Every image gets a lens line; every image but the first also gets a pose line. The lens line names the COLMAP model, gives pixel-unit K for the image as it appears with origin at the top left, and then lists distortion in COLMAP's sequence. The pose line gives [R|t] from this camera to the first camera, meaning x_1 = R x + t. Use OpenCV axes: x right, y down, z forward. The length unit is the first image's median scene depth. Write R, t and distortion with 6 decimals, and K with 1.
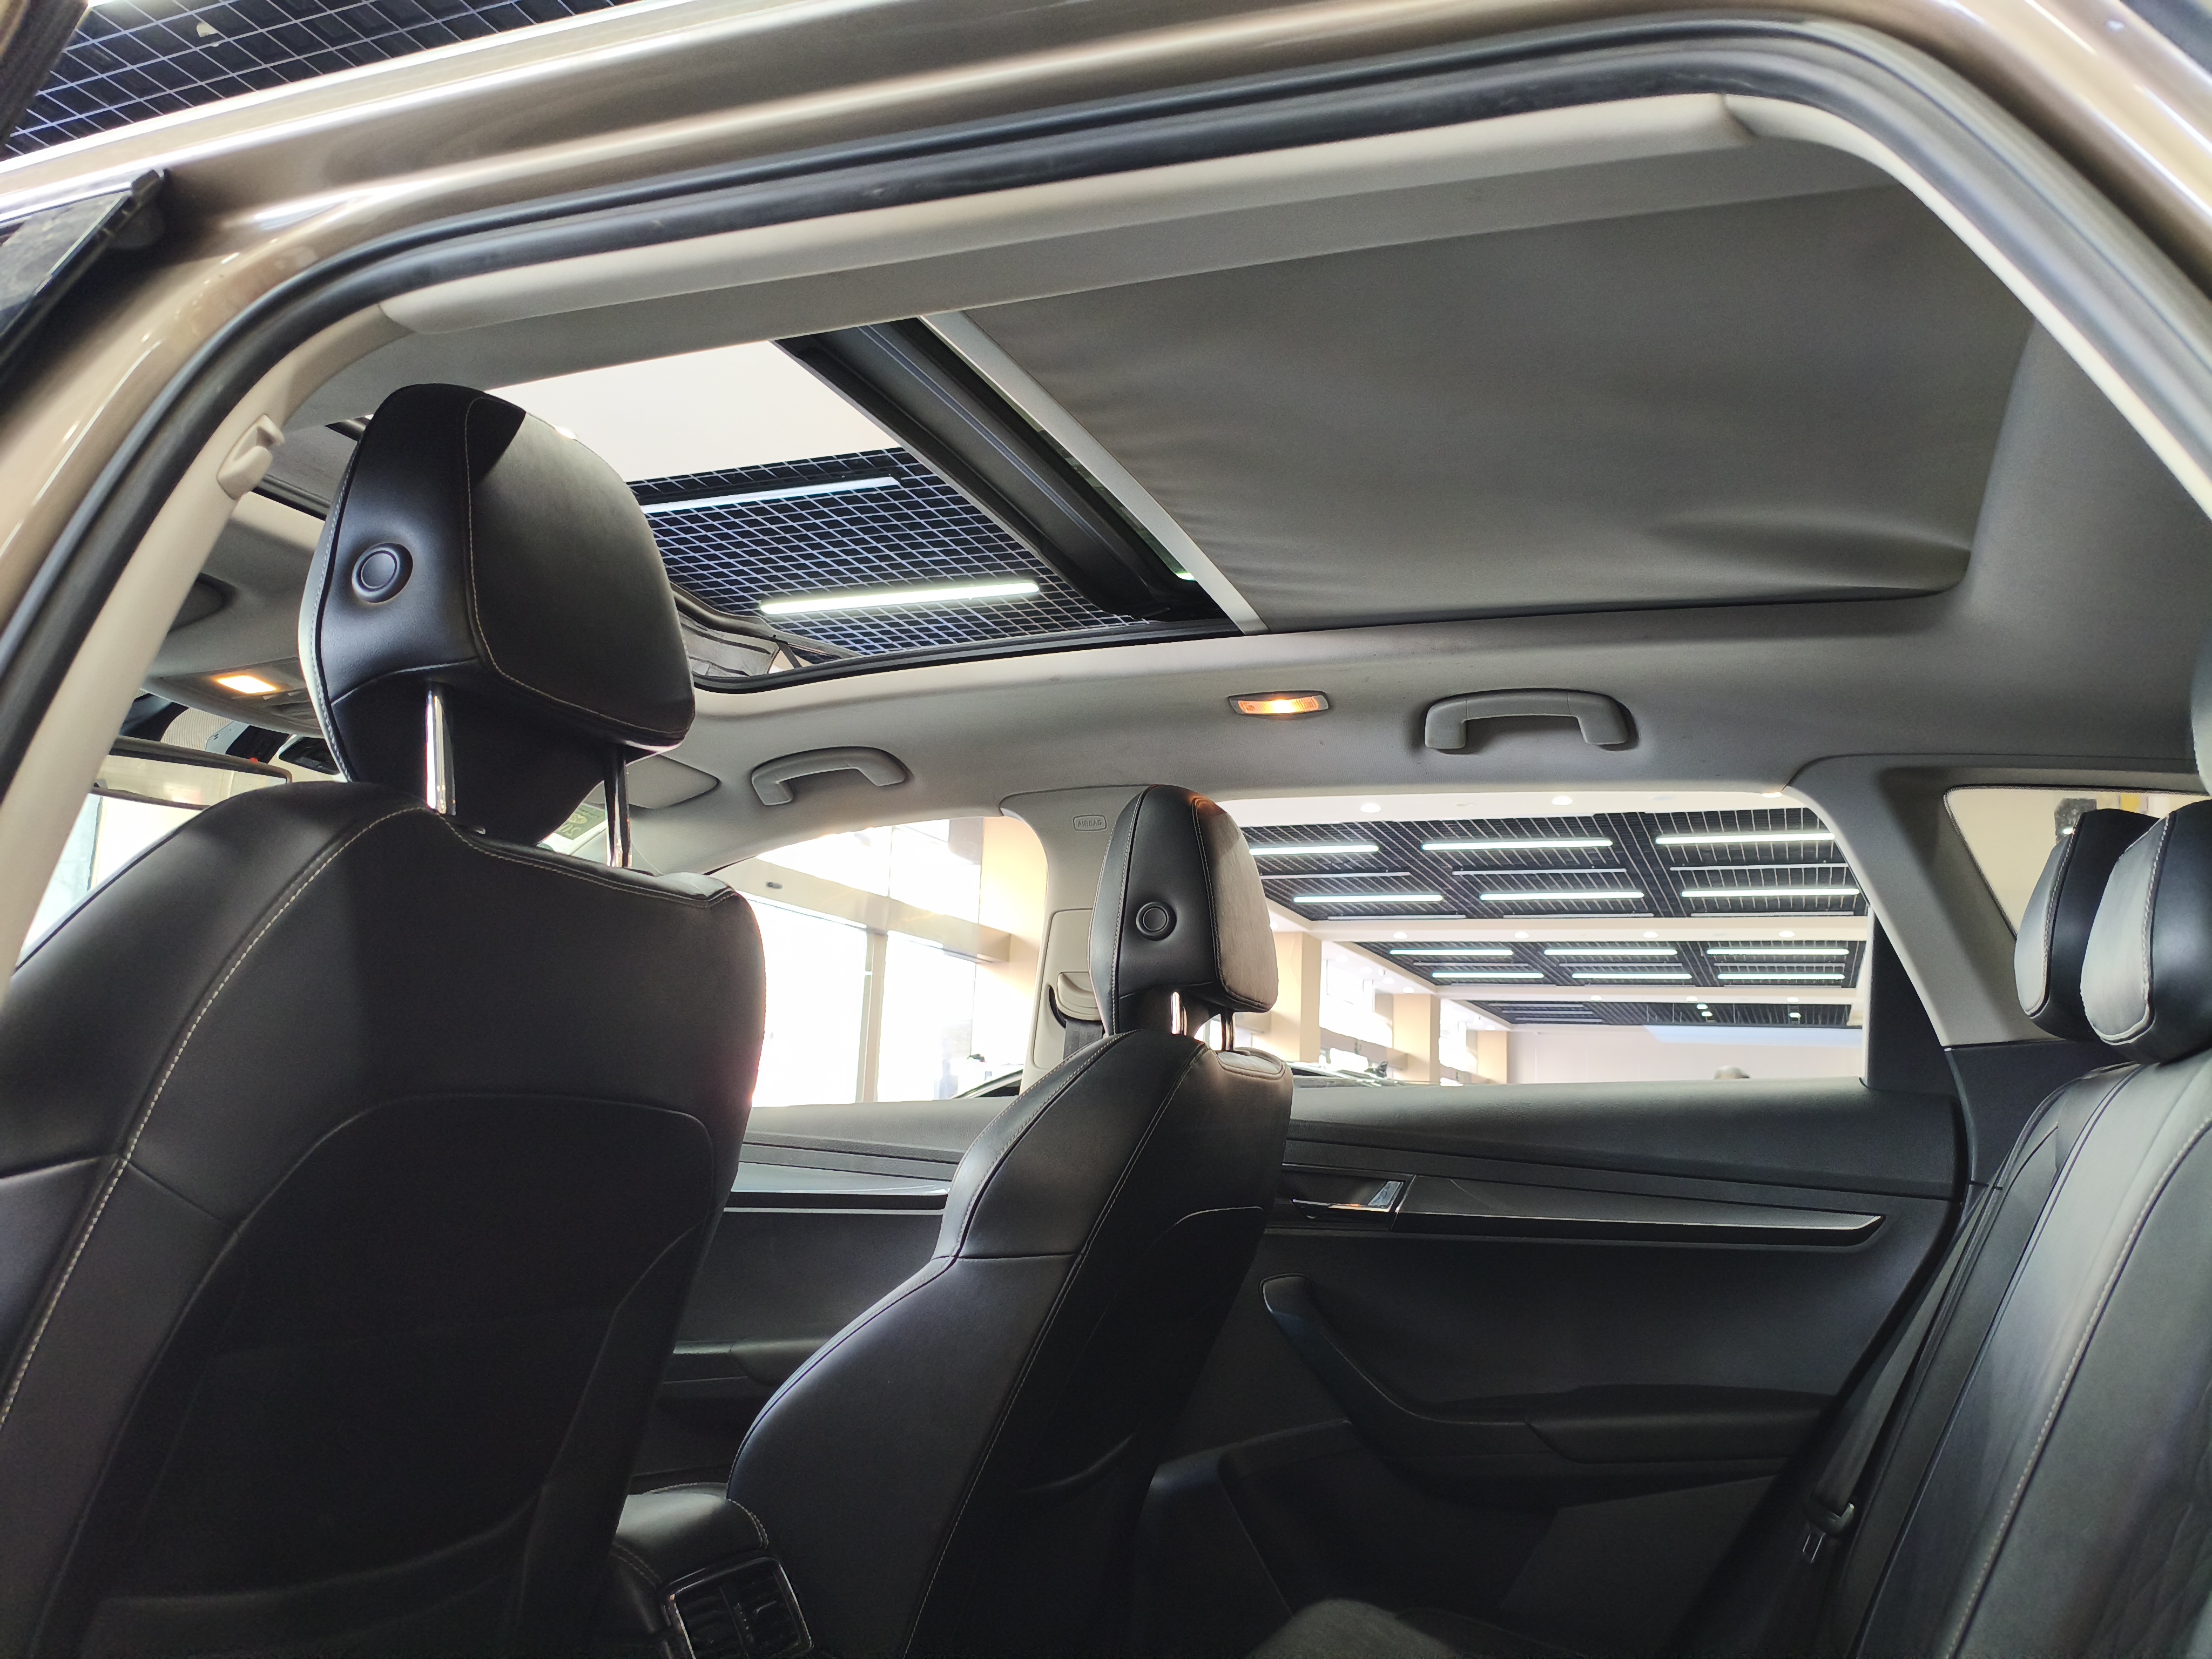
lens RADIAL K [[1723.8, 0, 1106.0], [0, 1723.8, 829.5], [0, 0, 1]] dist [0.021533, -0.048278]
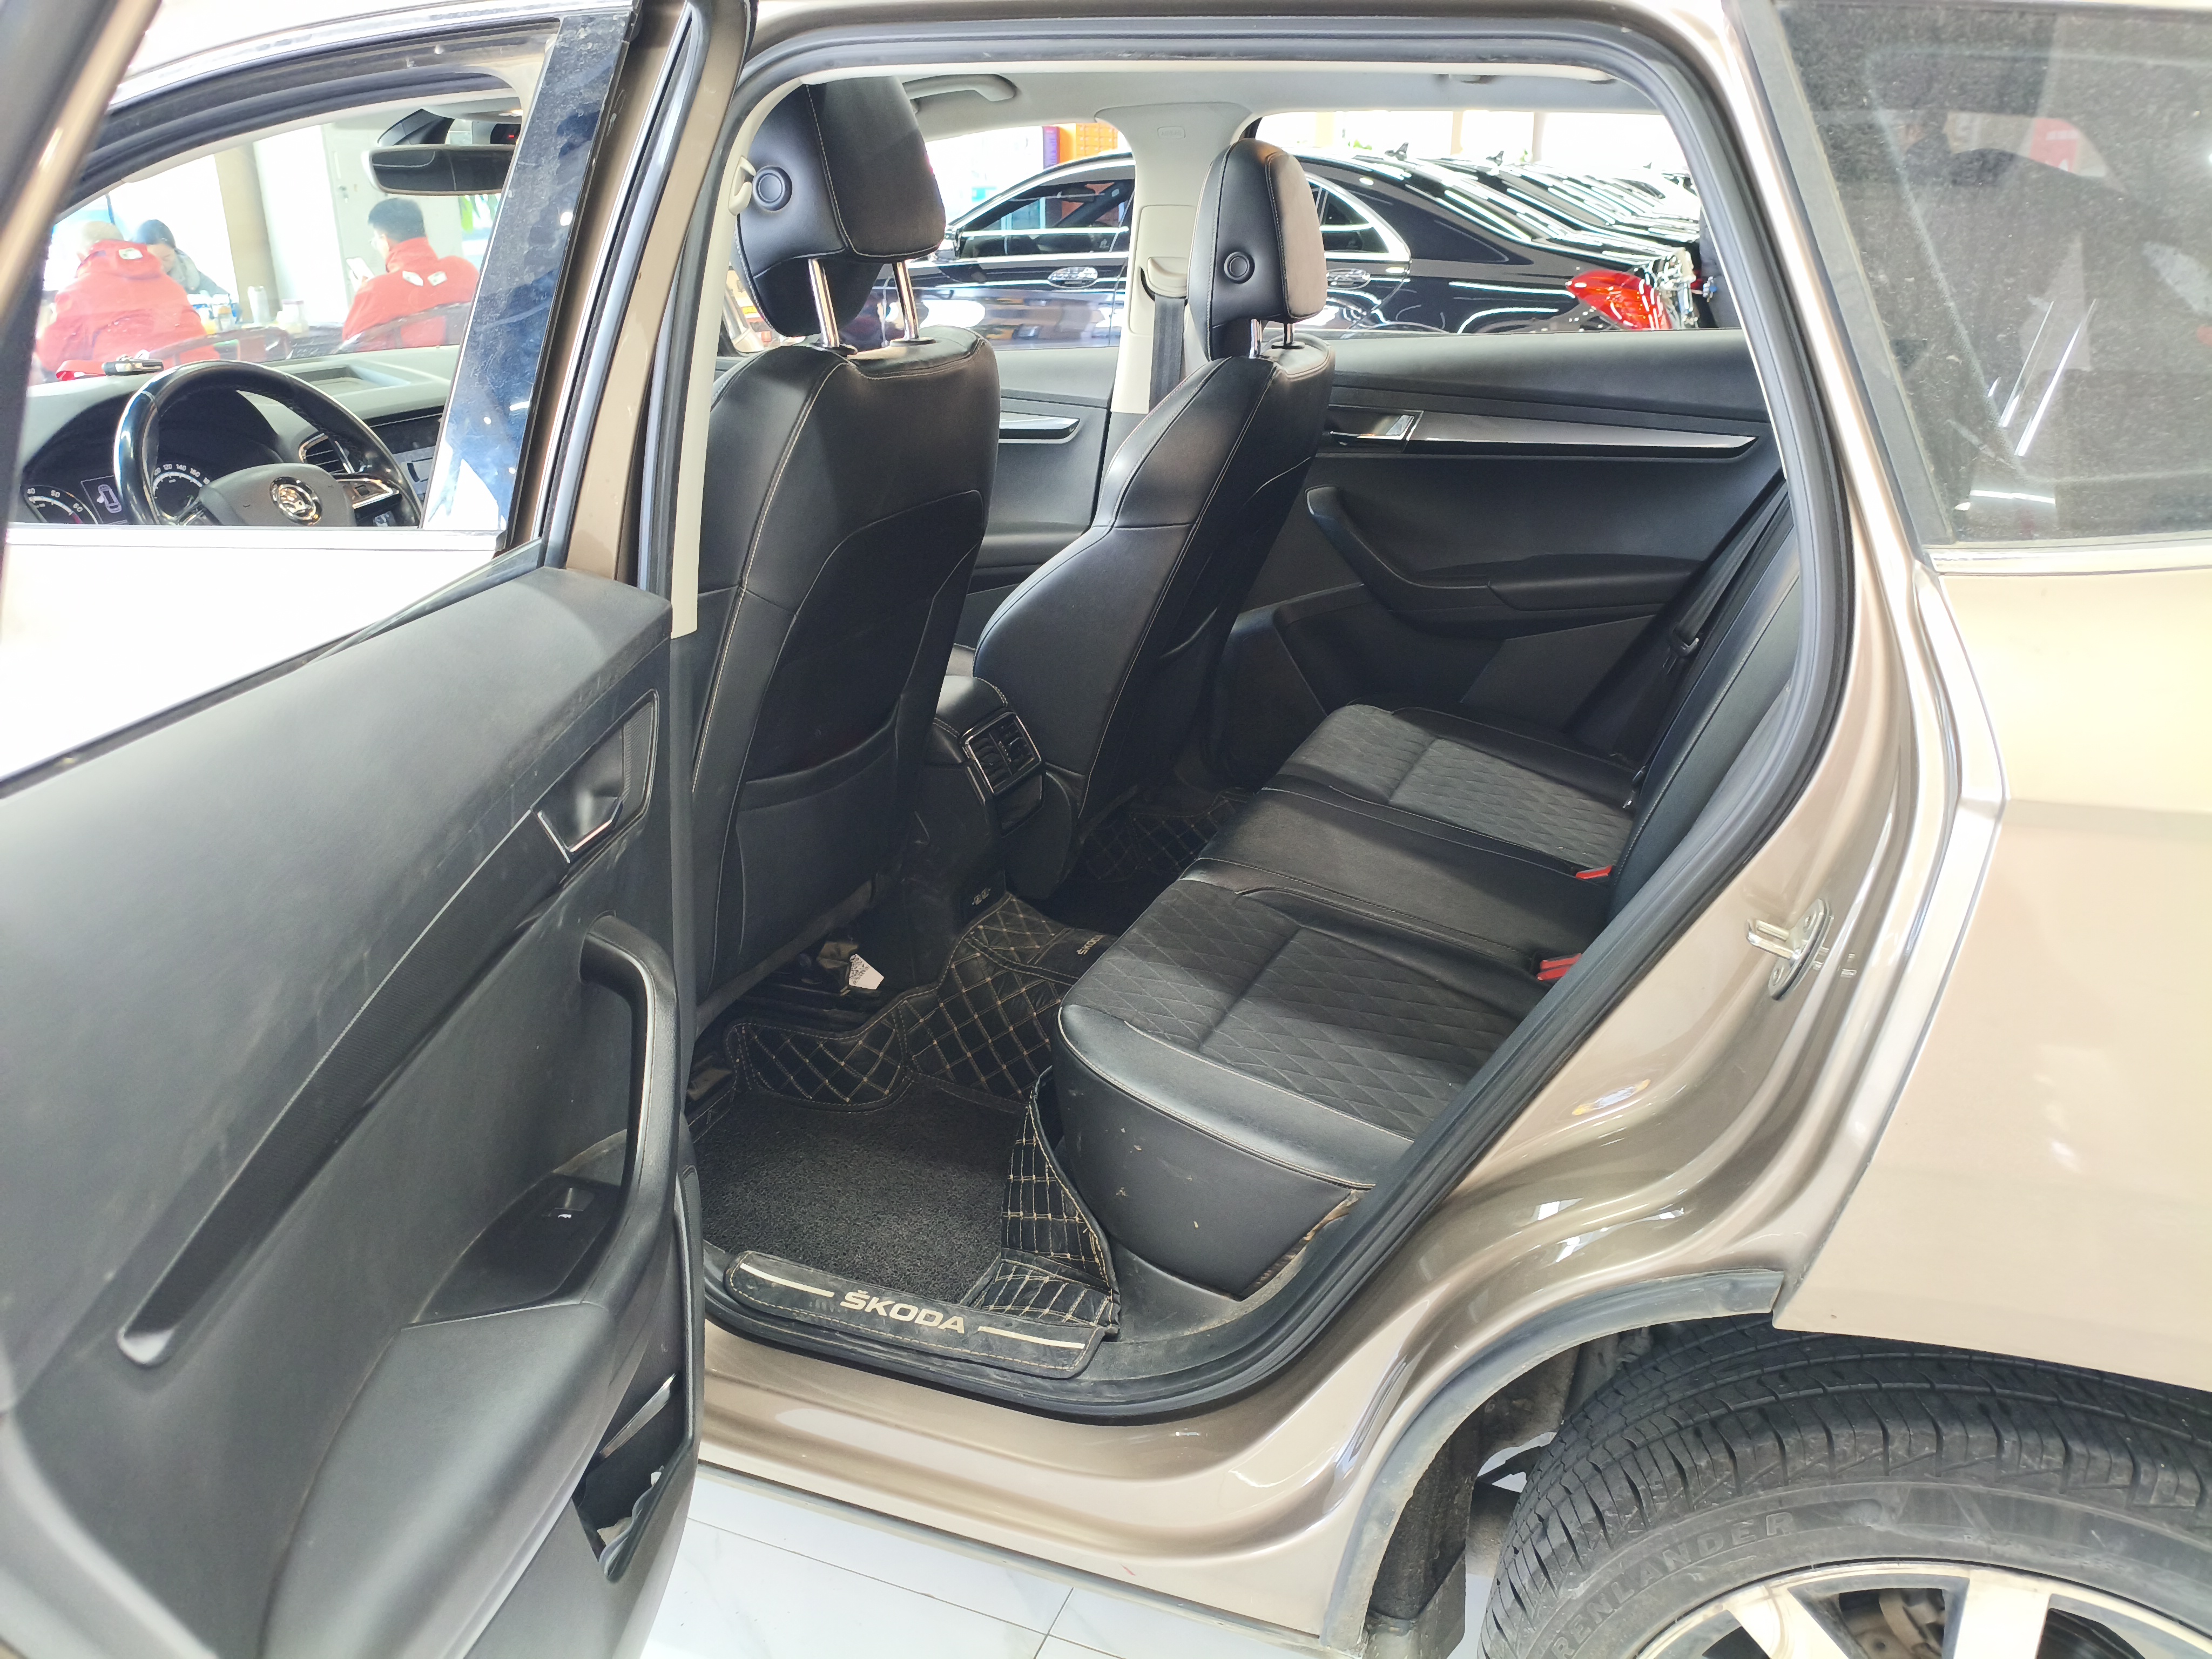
lens RADIAL K [[1723.8, 0, 1106.0], [0, 1723.8, 829.5], [0, 0, 1]] dist [0.021533, -0.048278]
pose [[0.999137, -0.039778, -0.011977, -0.074259], [0.040220, 0.854091, 0.518567, -0.268510], [-0.010398, -0.518601, 0.854953, -0.372171]]
